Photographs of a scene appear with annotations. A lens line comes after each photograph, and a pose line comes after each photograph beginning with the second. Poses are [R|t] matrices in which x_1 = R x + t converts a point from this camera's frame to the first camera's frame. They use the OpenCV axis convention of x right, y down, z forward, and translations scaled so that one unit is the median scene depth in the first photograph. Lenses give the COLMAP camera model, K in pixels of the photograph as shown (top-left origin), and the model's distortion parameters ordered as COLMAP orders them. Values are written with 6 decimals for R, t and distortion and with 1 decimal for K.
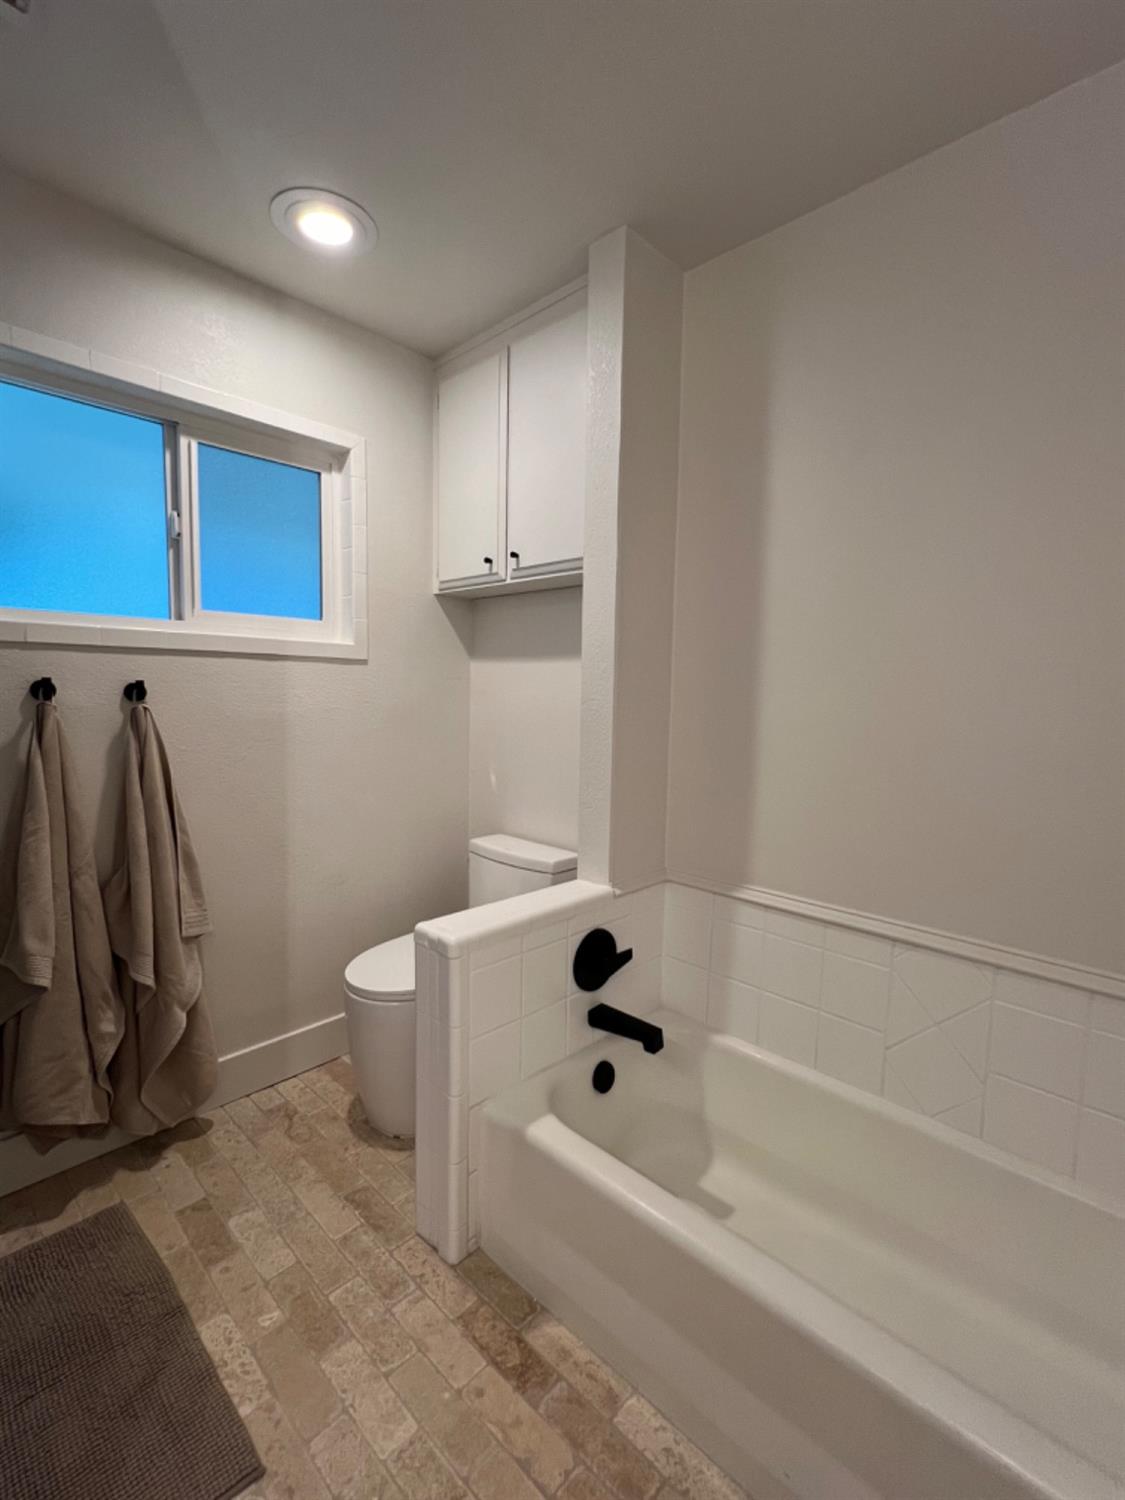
lens RADIAL K [[665.6, 0, 558.3], [0, 665.6, 749.2], [0, 0, 1]] dist [0.000039, -0.000531]
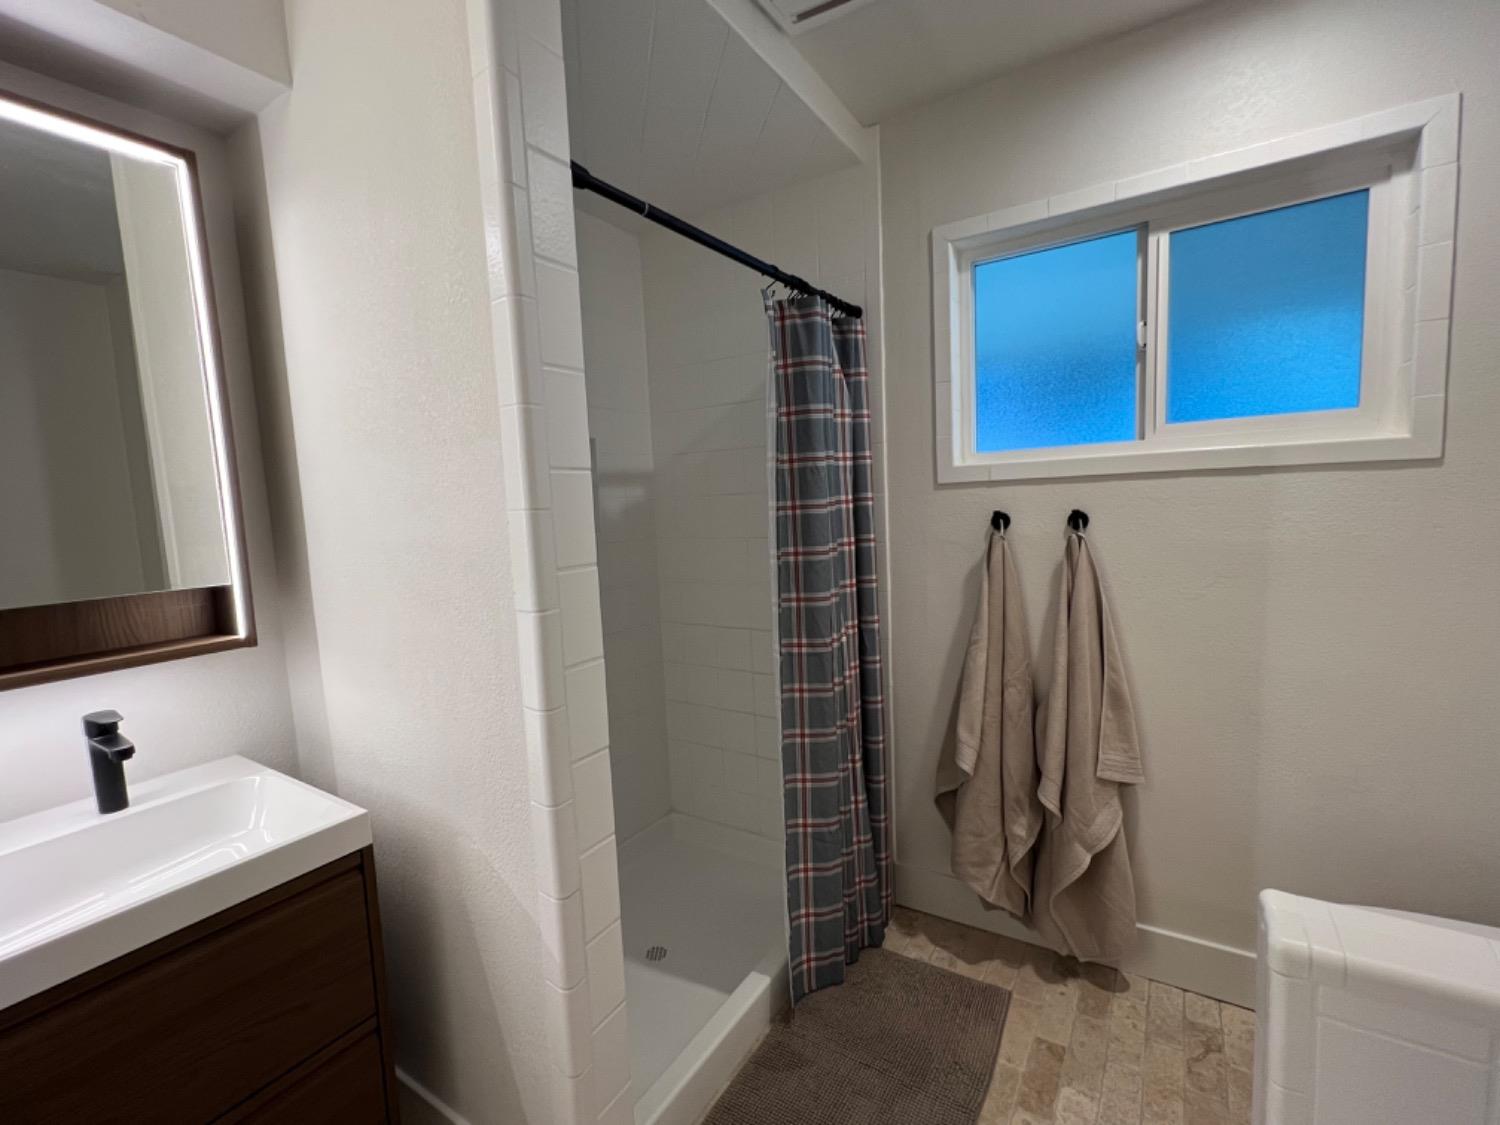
lens RADIAL K [[665.6, 0, 748.1], [0, 665.6, 567.8], [0, 0, 1]] dist [0.000039, -0.000531]
pose [[0.198920, 0.070372, -0.977486, 0.266131], [-0.038923, 0.997199, 0.063870, -0.063001], [0.979242, 0.025342, 0.201102, 0.329212]]
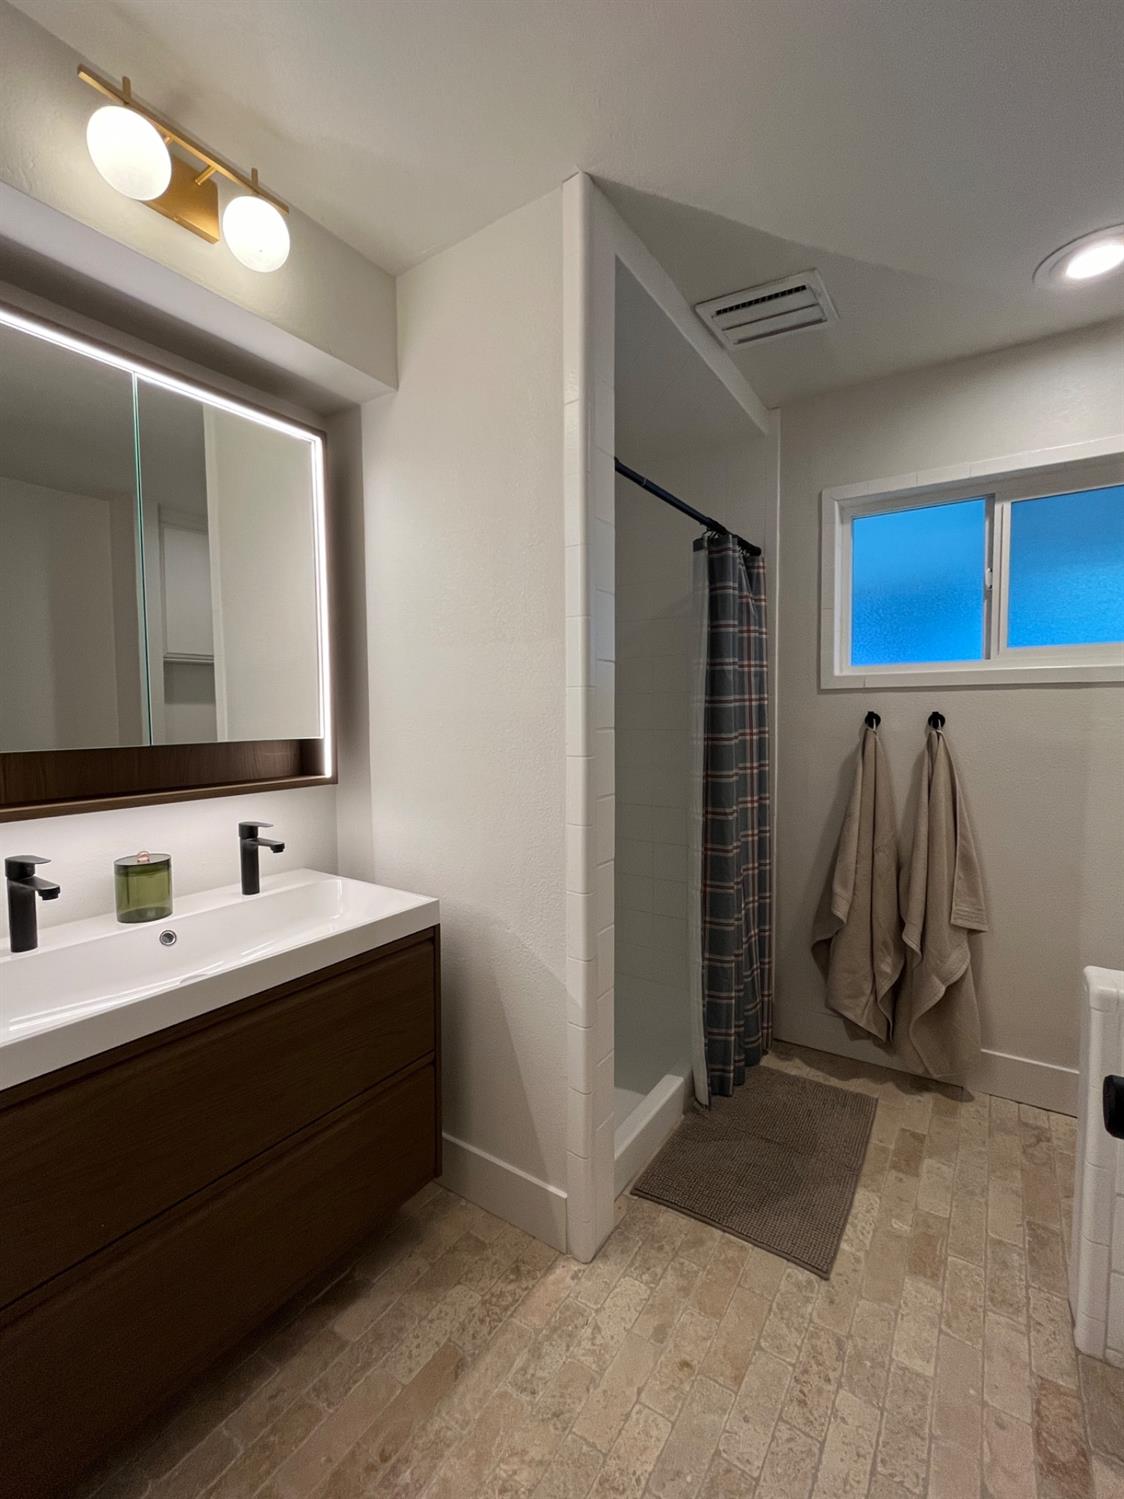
lens RADIAL K [[651.6, 0, 564.7], [0, 651.6, 746.3], [0, 0, 1]] dist [-0.003504, -0.000220]
pose [[0.184299, 0.030451, -0.982398, 0.482454], [-0.076596, 0.996925, 0.016532, -0.003808], [0.979881, 0.072201, 0.186065, 0.079423]]
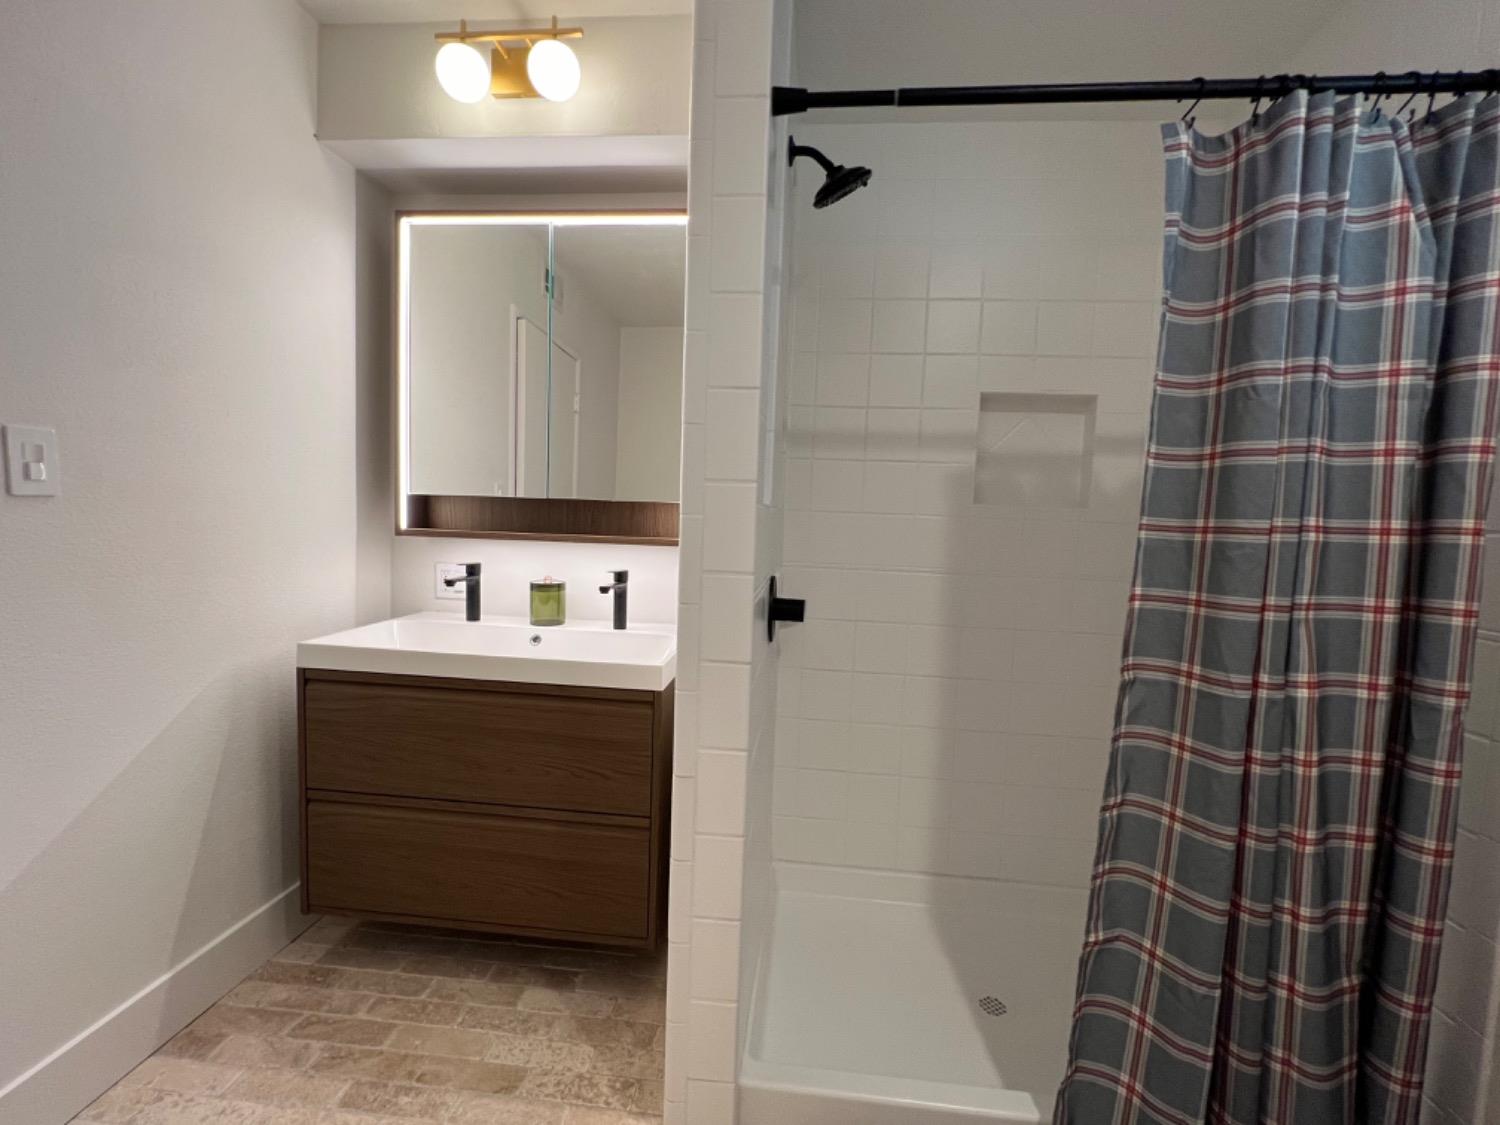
lens RADIAL K [[665.6, 0, 748.1], [0, 665.6, 567.8], [0, 0, 1]] dist [0.000039, -0.000531]
pose [[-0.777159, -0.005837, -0.629277, 0.023037], [-0.111590, 0.985389, 0.128674, -0.018617], [0.619332, 0.170222, -0.766455, 0.841028]]
